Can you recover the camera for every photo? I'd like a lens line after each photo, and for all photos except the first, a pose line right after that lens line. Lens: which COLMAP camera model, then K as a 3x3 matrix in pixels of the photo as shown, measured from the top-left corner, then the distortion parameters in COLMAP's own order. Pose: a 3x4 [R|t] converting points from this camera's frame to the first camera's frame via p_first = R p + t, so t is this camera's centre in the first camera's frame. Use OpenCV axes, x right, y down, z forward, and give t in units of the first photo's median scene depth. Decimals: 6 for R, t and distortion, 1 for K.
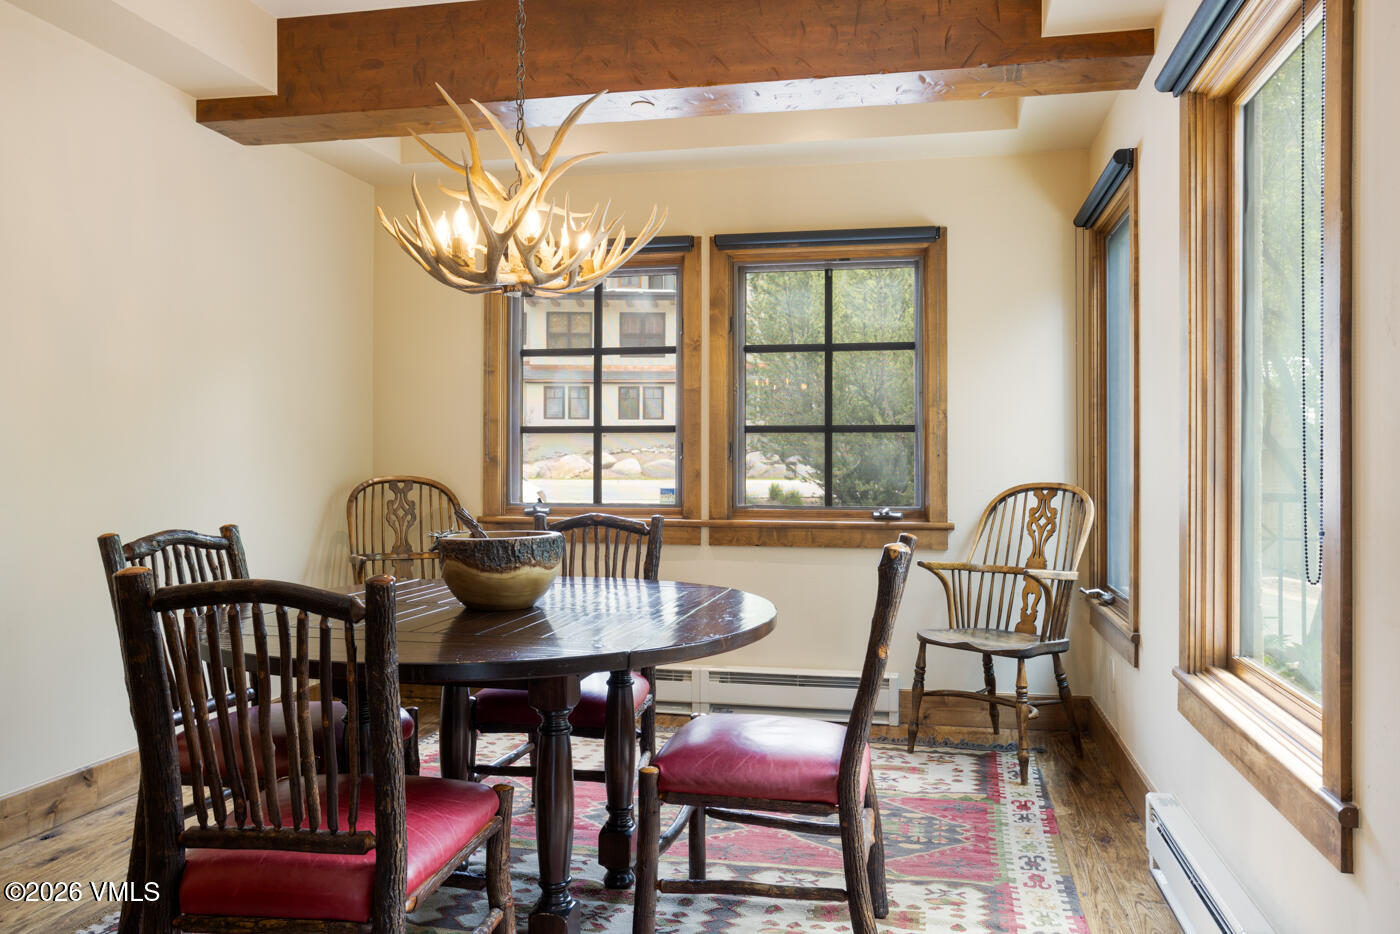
lens RADIAL K [[974.5, 0, 700.0], [0, 974.5, 467.0], [0, 0, 1]] dist [-0.004375, -0.000088]
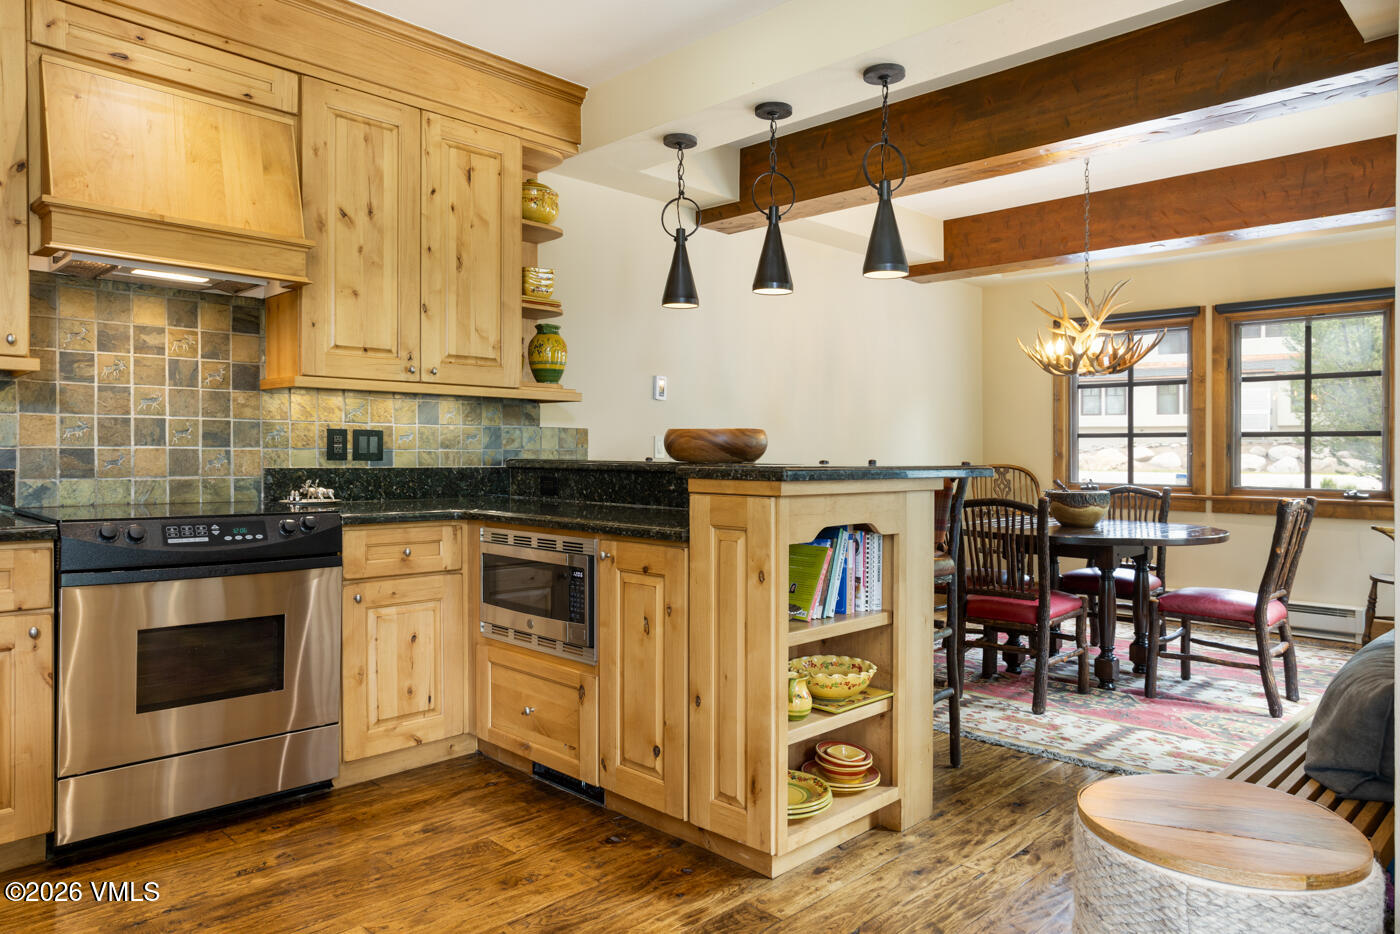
lens RADIAL K [[924.5, 0, 698.6], [0, 924.5, 437.3], [0, 0, 1]] dist [-0.040805, 0.046144]
pose [[0.852890, -0.005393, -0.522063, 0.082373], [-0.006700, 0.999751, -0.021273, 0.000093], [0.522047, 0.021642, 0.852642, -0.697407]]
